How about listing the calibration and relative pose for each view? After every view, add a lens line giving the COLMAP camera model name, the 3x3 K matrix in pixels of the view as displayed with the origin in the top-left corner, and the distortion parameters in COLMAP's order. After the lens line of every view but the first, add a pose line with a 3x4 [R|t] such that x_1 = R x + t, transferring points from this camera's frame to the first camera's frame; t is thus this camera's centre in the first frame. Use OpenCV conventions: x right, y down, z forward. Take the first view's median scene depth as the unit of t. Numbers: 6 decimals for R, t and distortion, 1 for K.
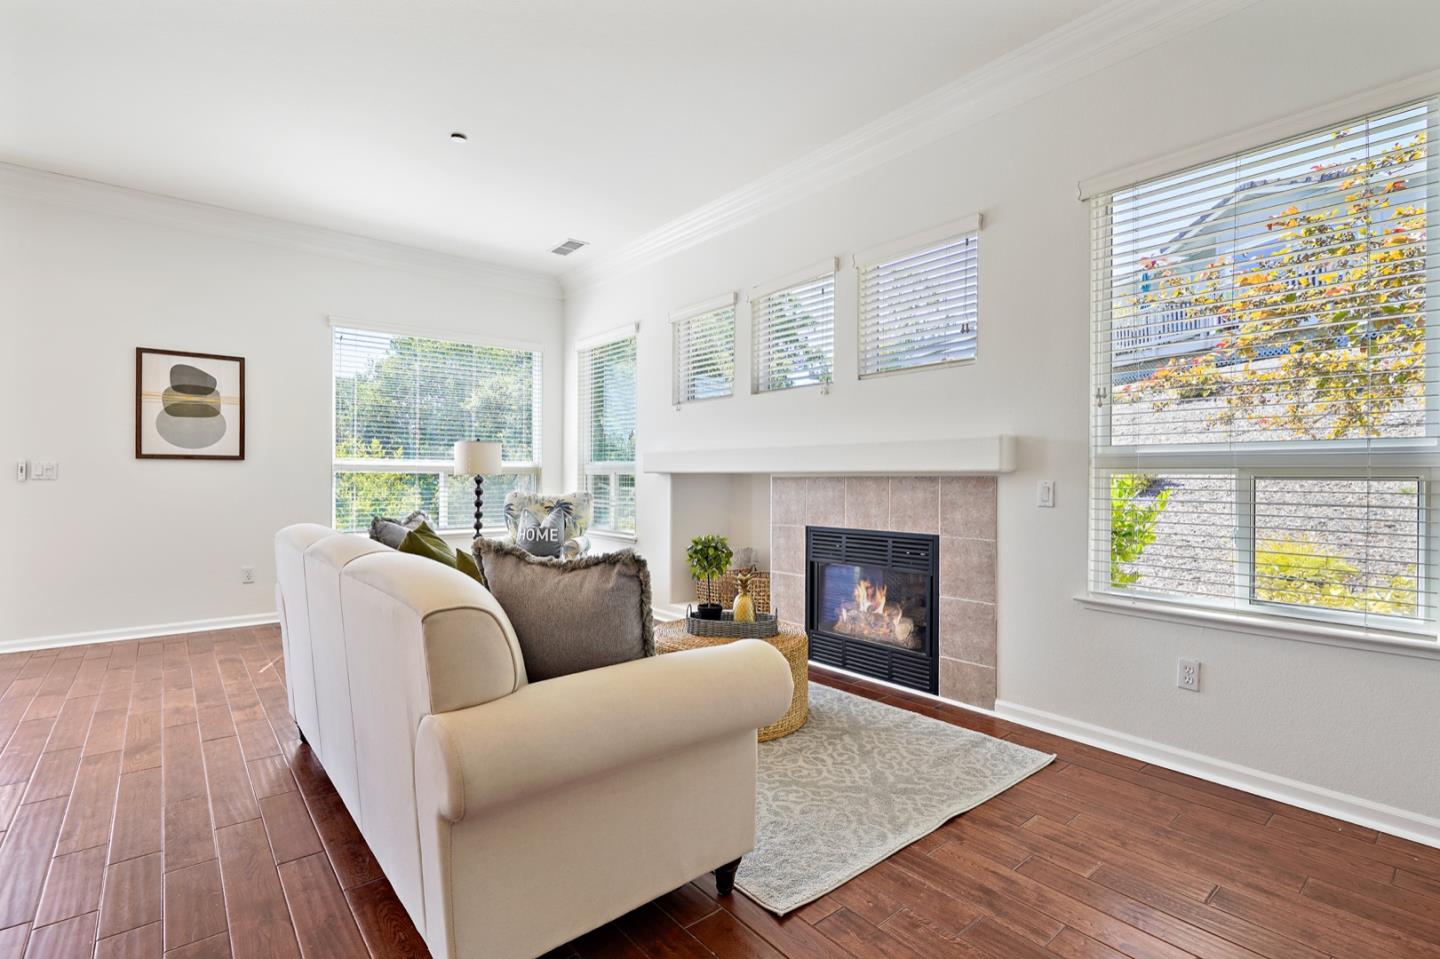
lens RADIAL K [[675.2, 0, 695.6], [0, 675.2, 475.4], [0, 0, 1]] dist [0.023970, 0.000976]
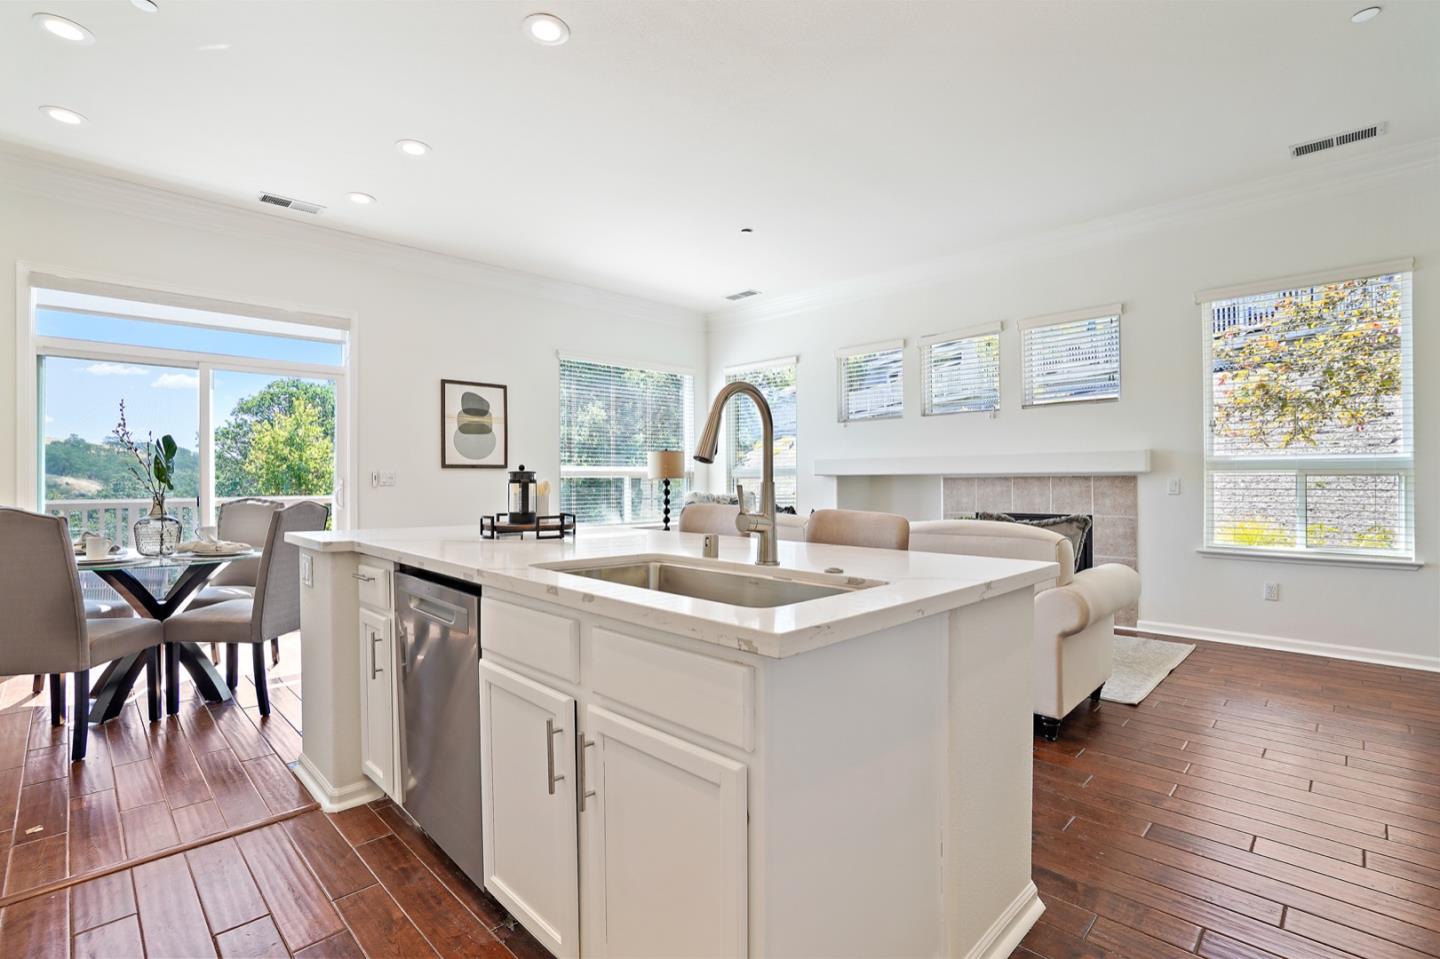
lens RADIAL K [[675.2, 0, 725.5], [0, 675.2, 481.8], [0, 0, 1]] dist [0.023970, 0.000976]
pose [[0.991256, -0.011564, 0.131448, -0.468402], [0.010636, 0.999913, 0.007766, -0.004452], [-0.131527, -0.006300, 0.991293, -0.280593]]
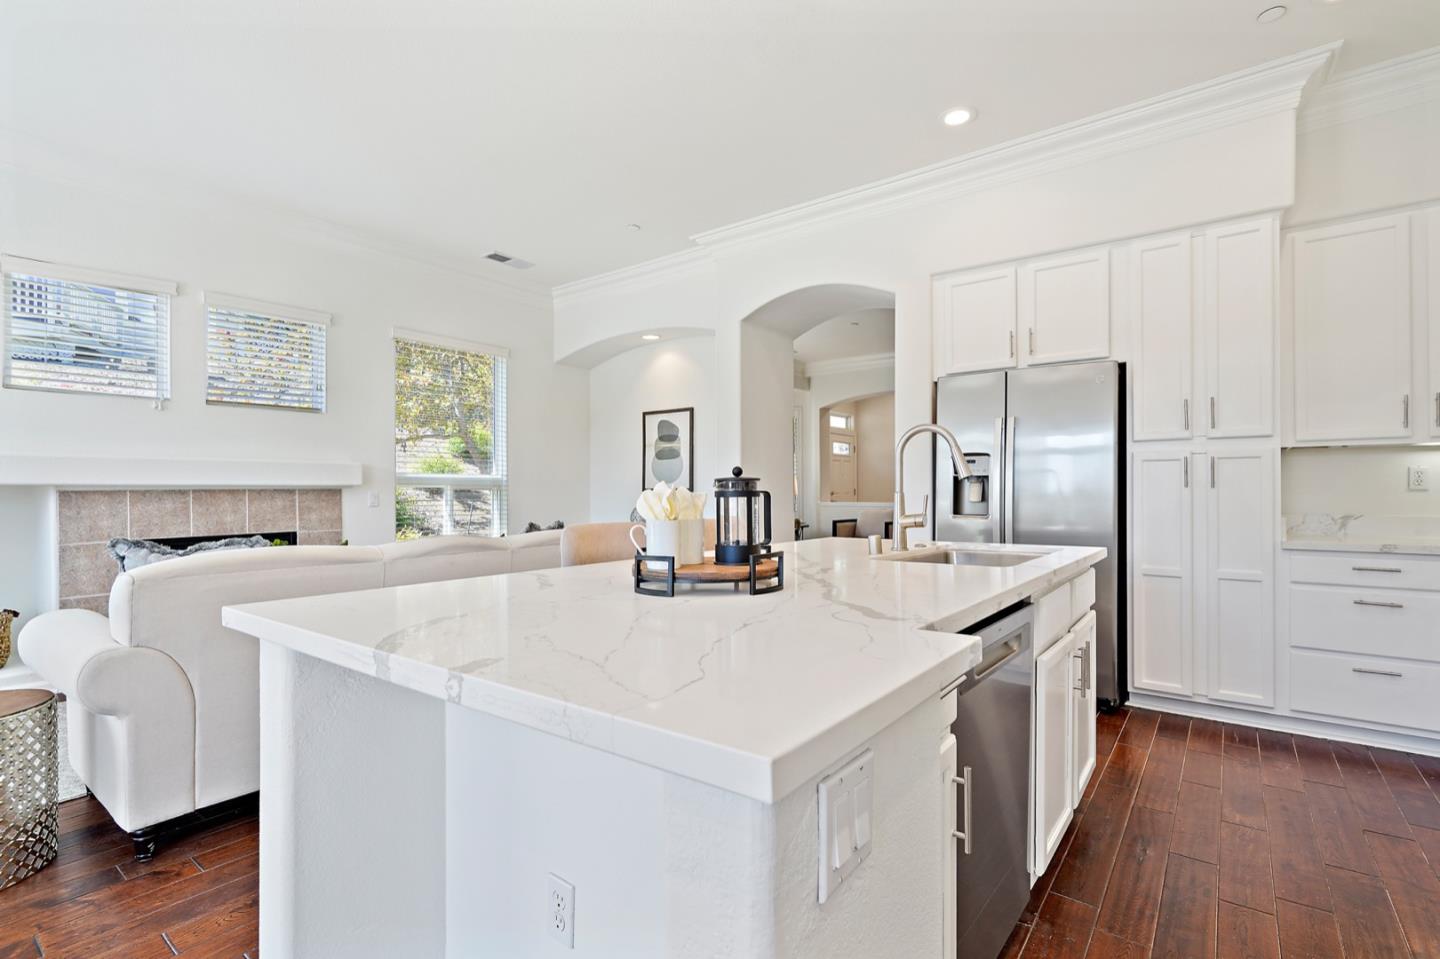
lens RADIAL K [[675.2, 0, 727.7], [0, 675.2, 482.6], [0, 0, 1]] dist [0.023970, 0.000976]
pose [[-0.240381, 0.003686, 0.970671, -0.890905], [-0.002041, 0.999989, -0.004303, -0.006013], [-0.970676, -0.003016, -0.240371, 0.347401]]
